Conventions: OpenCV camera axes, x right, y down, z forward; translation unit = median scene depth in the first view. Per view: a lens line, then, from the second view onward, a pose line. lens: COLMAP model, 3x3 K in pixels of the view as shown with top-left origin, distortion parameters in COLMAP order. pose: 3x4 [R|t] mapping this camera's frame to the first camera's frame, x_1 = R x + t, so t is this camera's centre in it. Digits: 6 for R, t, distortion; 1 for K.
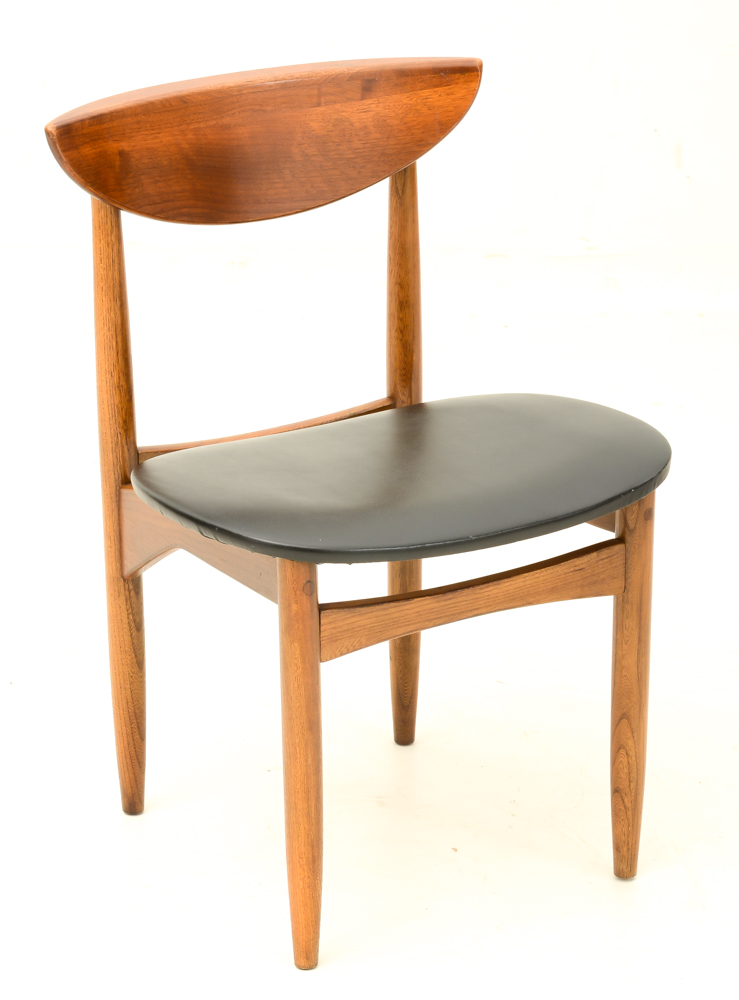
lens RADIAL K [[3970.9, 0, 365.1], [0, 3970.9, 501.3], [0, 0, 1]] dist [0.830880, 0.000000]
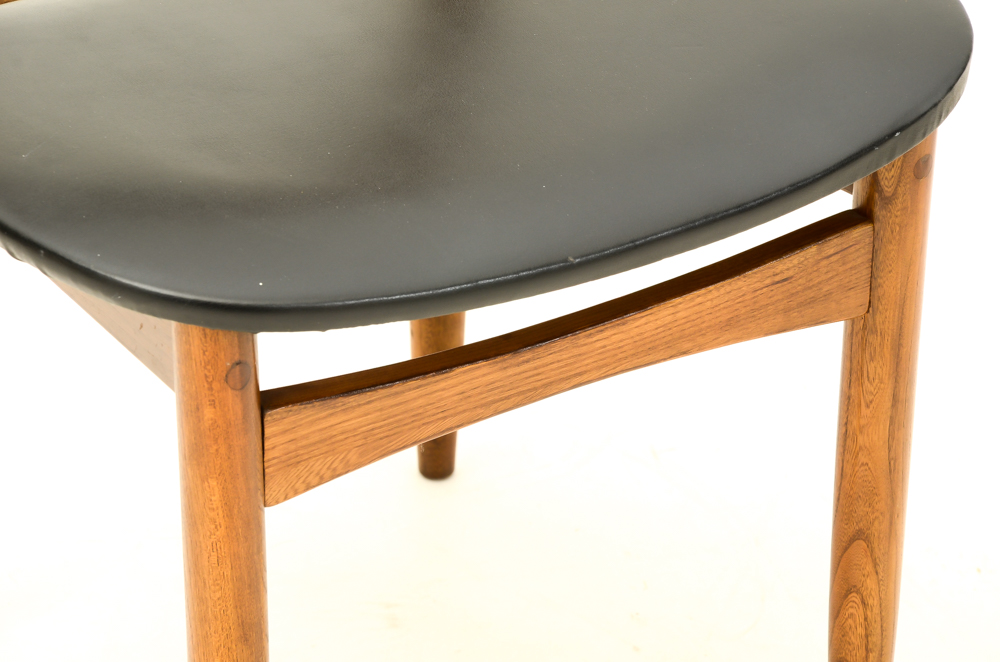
lens RADIAL K [[4506.6, 0, 496.0], [0, 4506.6, 331.0], [0, 0, 1]] dist [1.411503, 0.000000]
pose [[0.999753, 0.000198, 0.022225, 0.004661], [-0.004002, 0.985220, 0.171245, -0.073305], [-0.021863, -0.171292, 0.984978, 0.425078]]
